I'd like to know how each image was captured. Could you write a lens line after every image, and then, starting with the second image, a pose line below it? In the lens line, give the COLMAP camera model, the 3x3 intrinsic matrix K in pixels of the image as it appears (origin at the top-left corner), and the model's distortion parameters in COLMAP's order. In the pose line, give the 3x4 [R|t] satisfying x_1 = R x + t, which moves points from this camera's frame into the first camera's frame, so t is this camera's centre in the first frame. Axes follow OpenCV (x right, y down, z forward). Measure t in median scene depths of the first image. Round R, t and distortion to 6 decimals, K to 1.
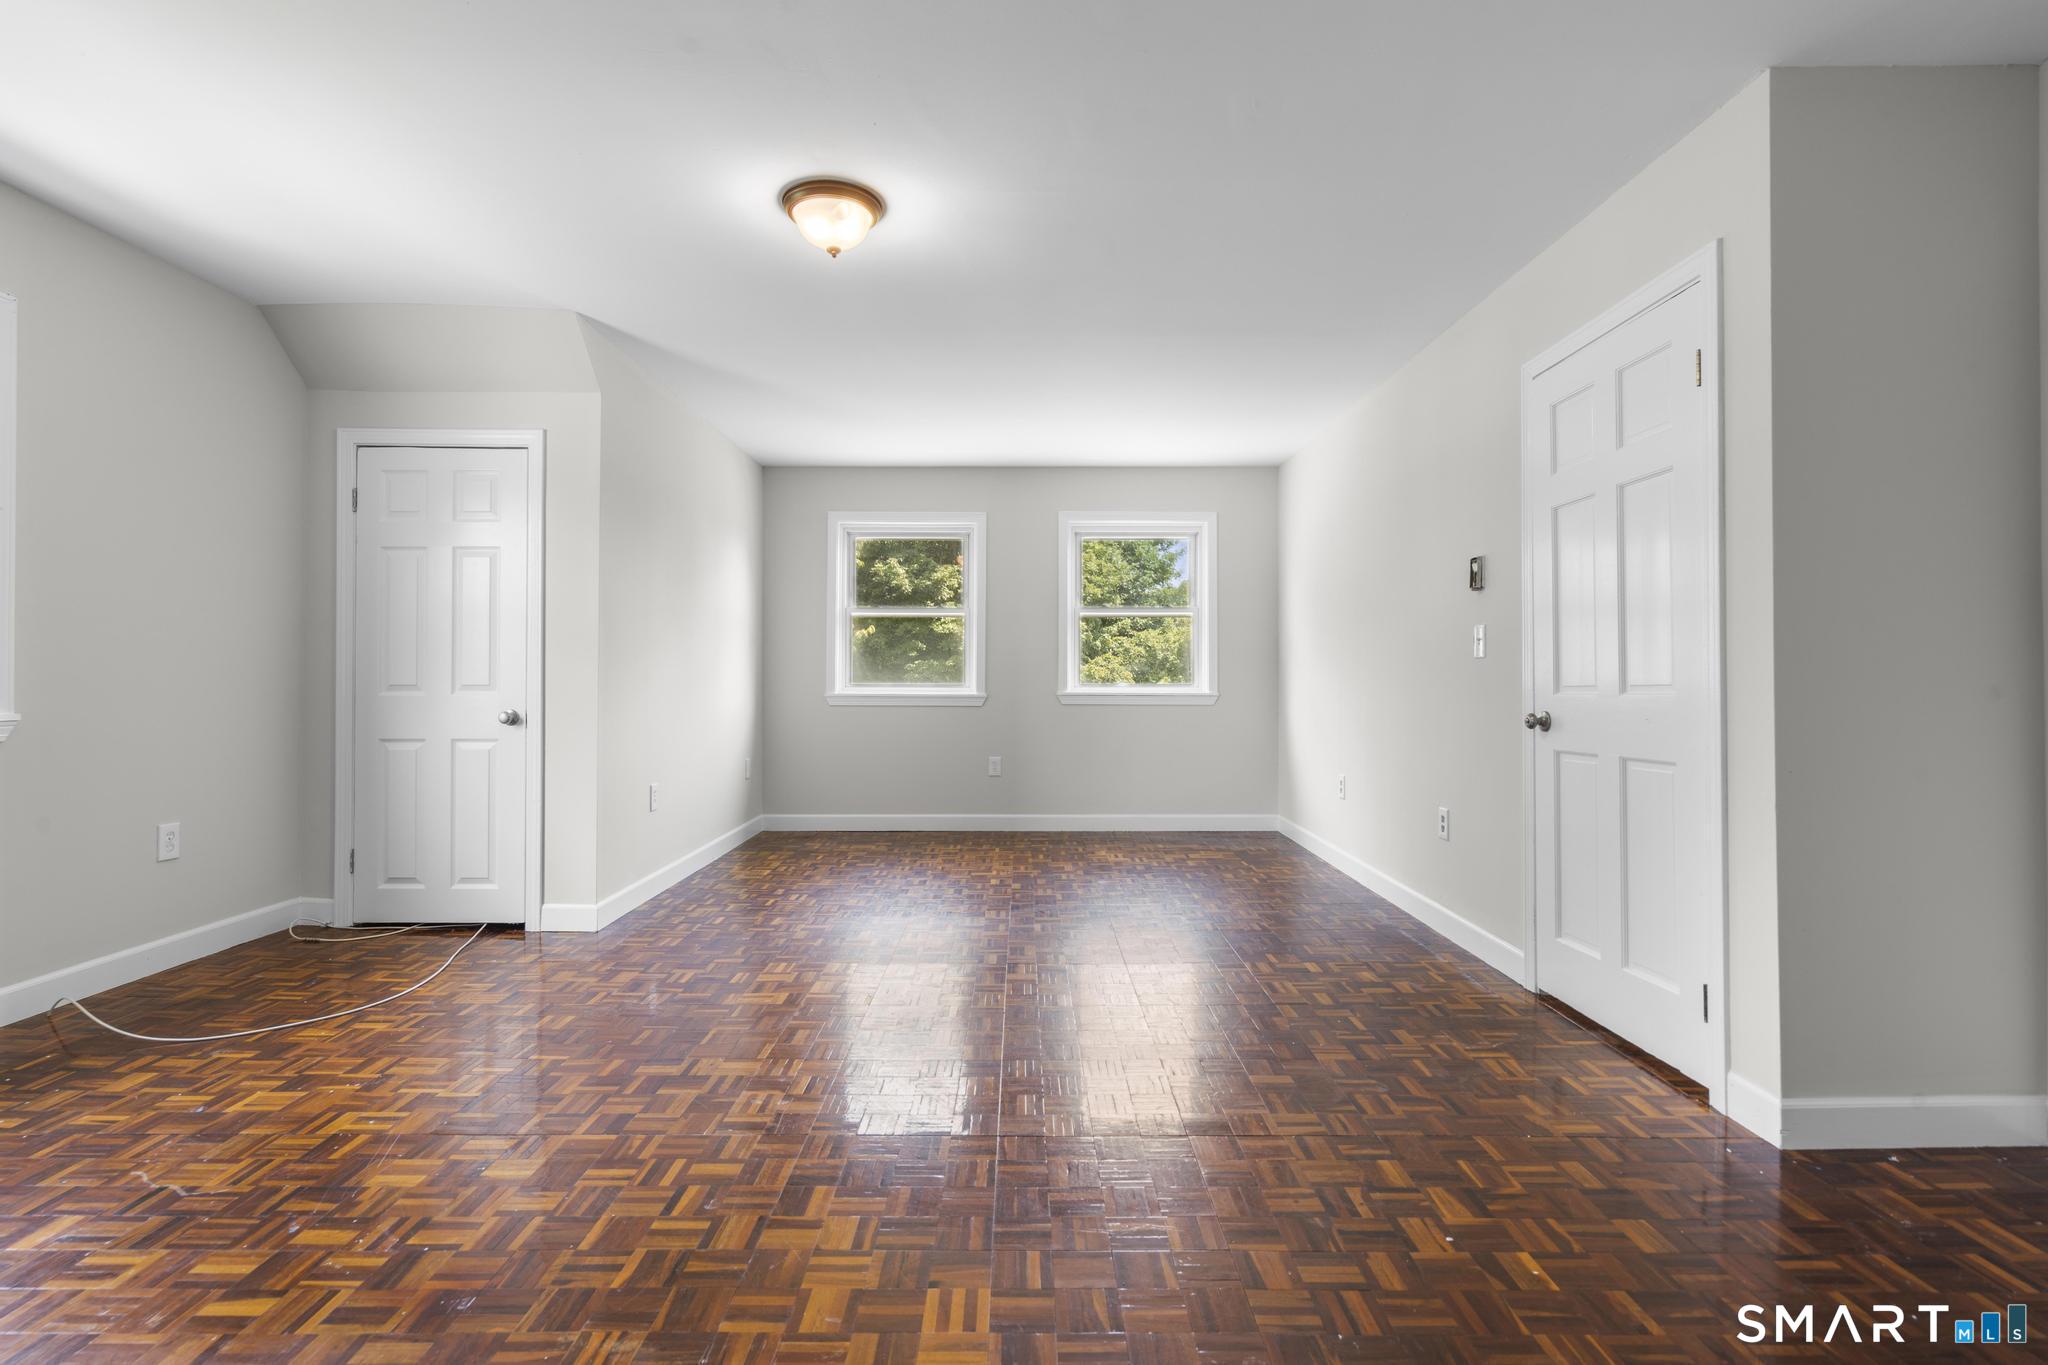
lens RADIAL K [[936.8, 0, 1036.2], [0, 936.8, 683.3], [0, 0, 1]] dist [-0.007506, 0.004196]
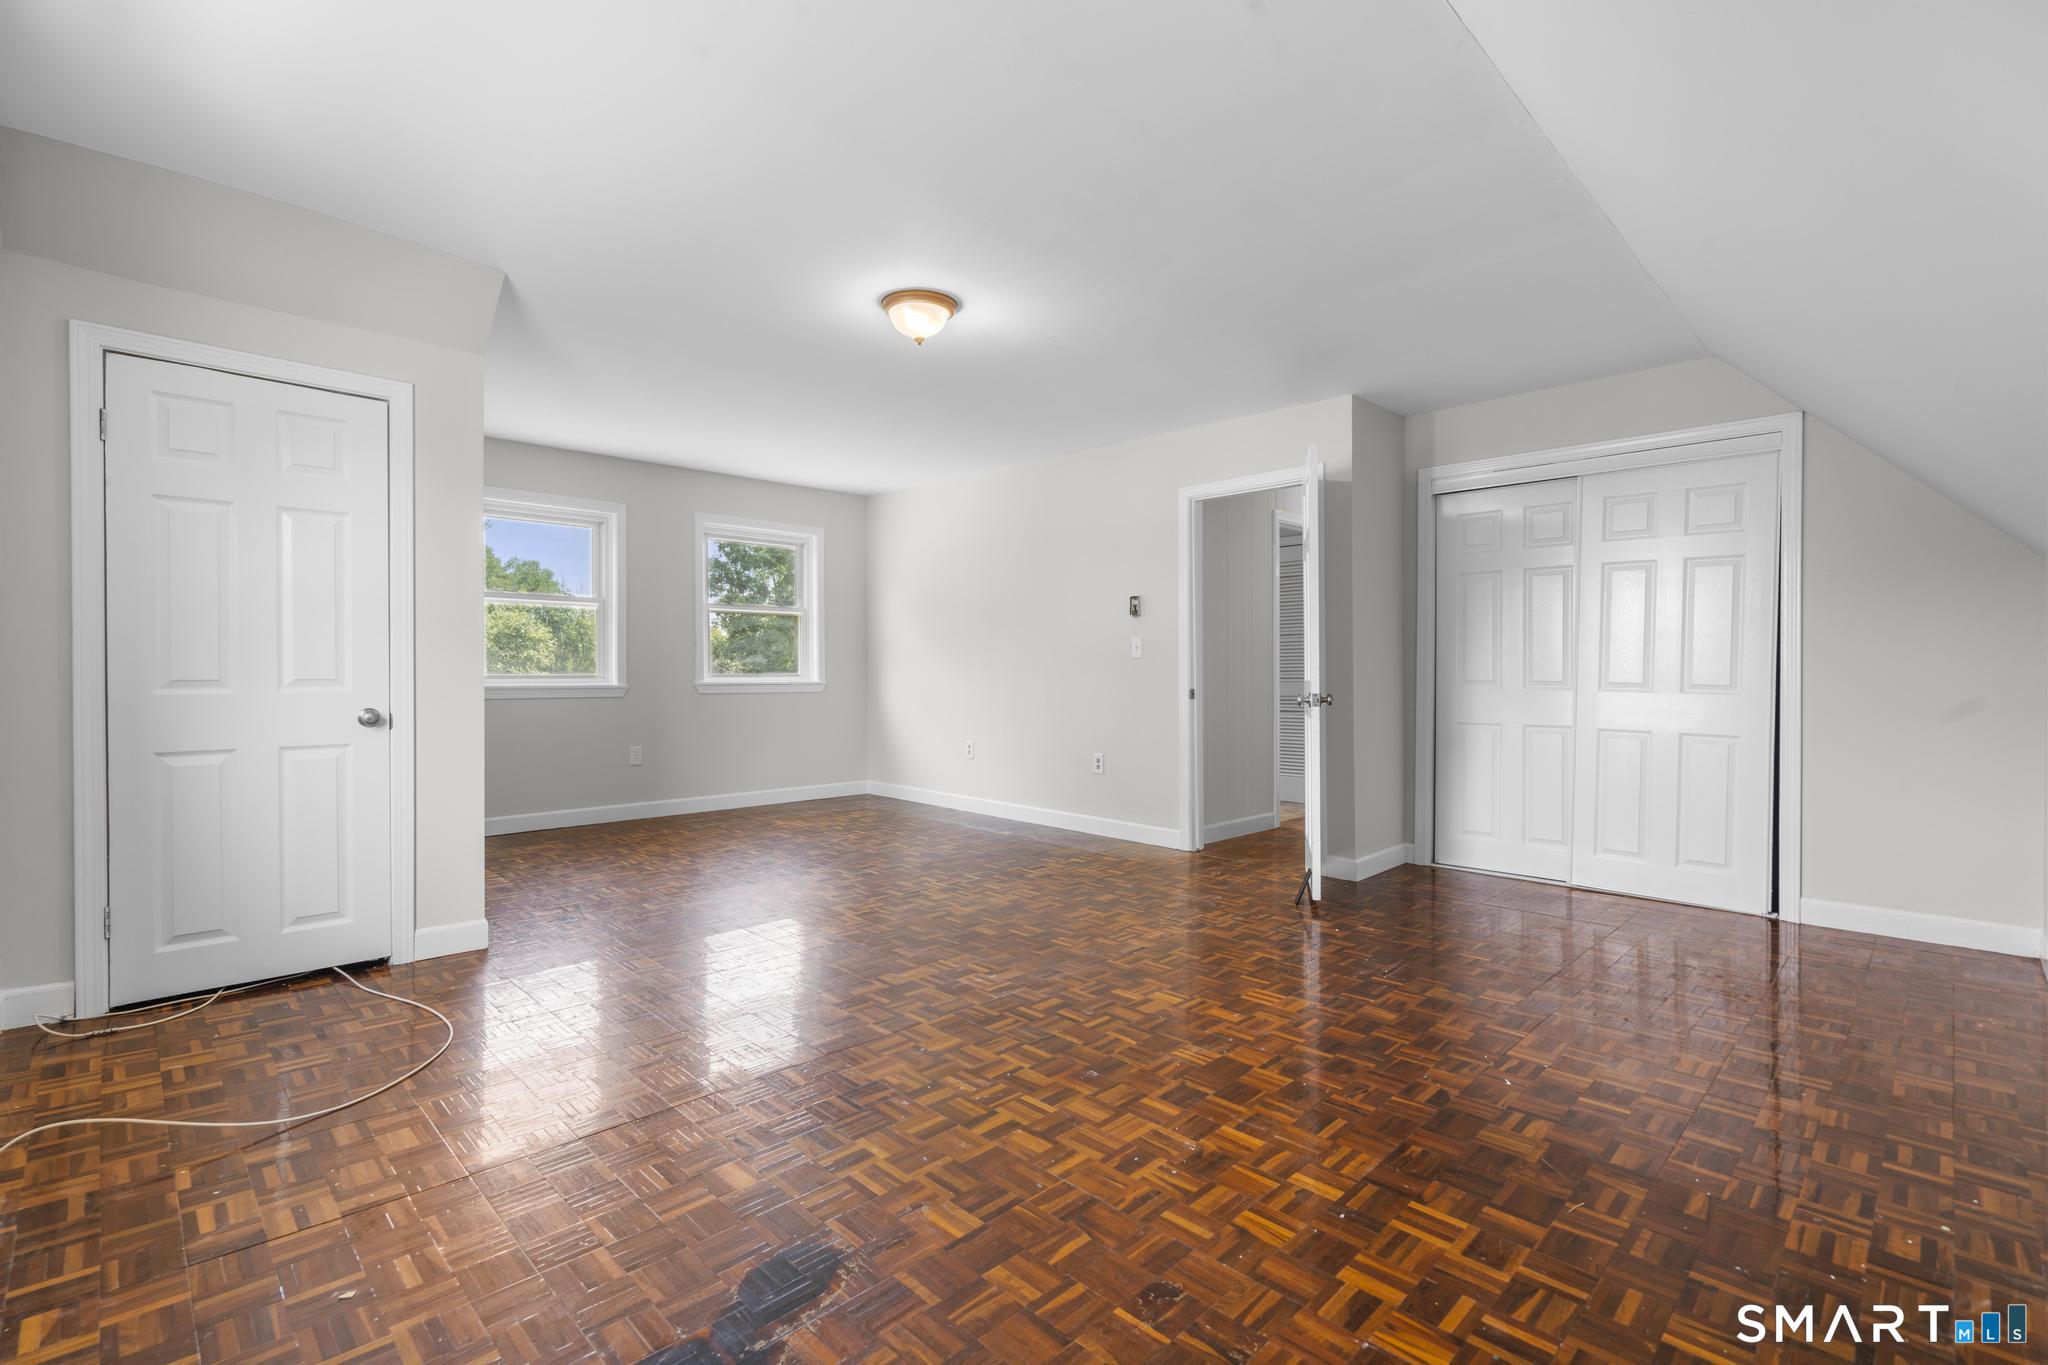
lens RADIAL K [[936.8, 0, 1009.8], [0, 936.8, 682.3], [0, 0, 1]] dist [-0.007506, 0.004196]
pose [[0.713492, -0.009124, 0.700604, -0.742201], [0.001602, 0.999934, 0.011391, -0.003820], [-0.700662, -0.007005, 0.713459, -0.006920]]
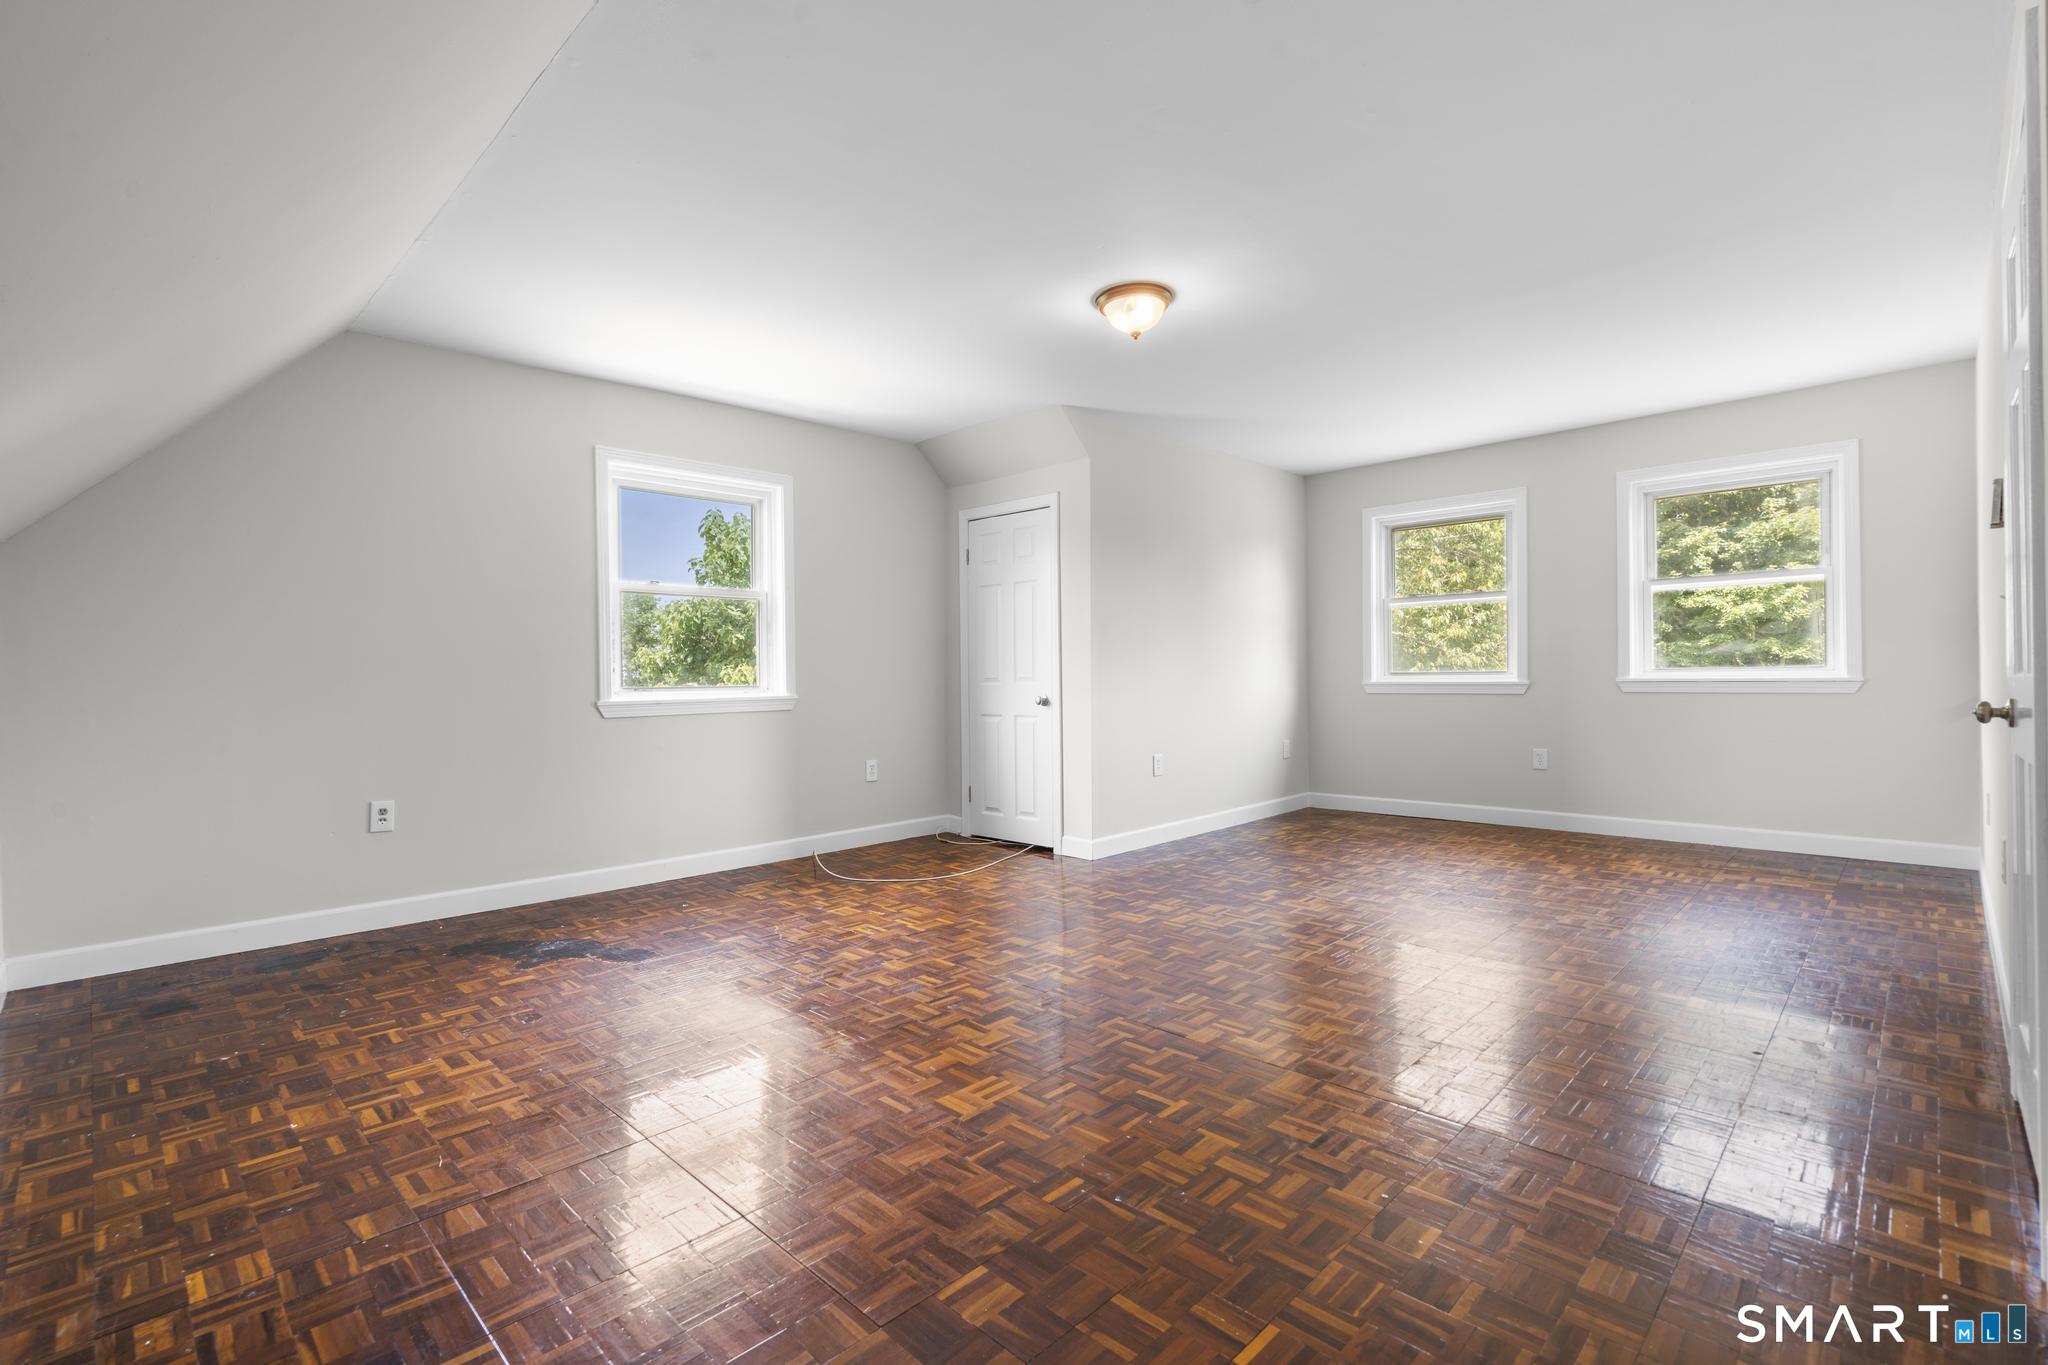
lens RADIAL K [[936.8, 0, 1036.8], [0, 936.8, 677.6], [0, 0, 1]] dist [-0.007506, 0.004196]
pose [[0.710082, -0.011222, -0.704029, 0.421642], [0.013543, 0.999906, -0.002279, 0.005754], [0.703988, -0.007916, 0.710167, -0.005058]]
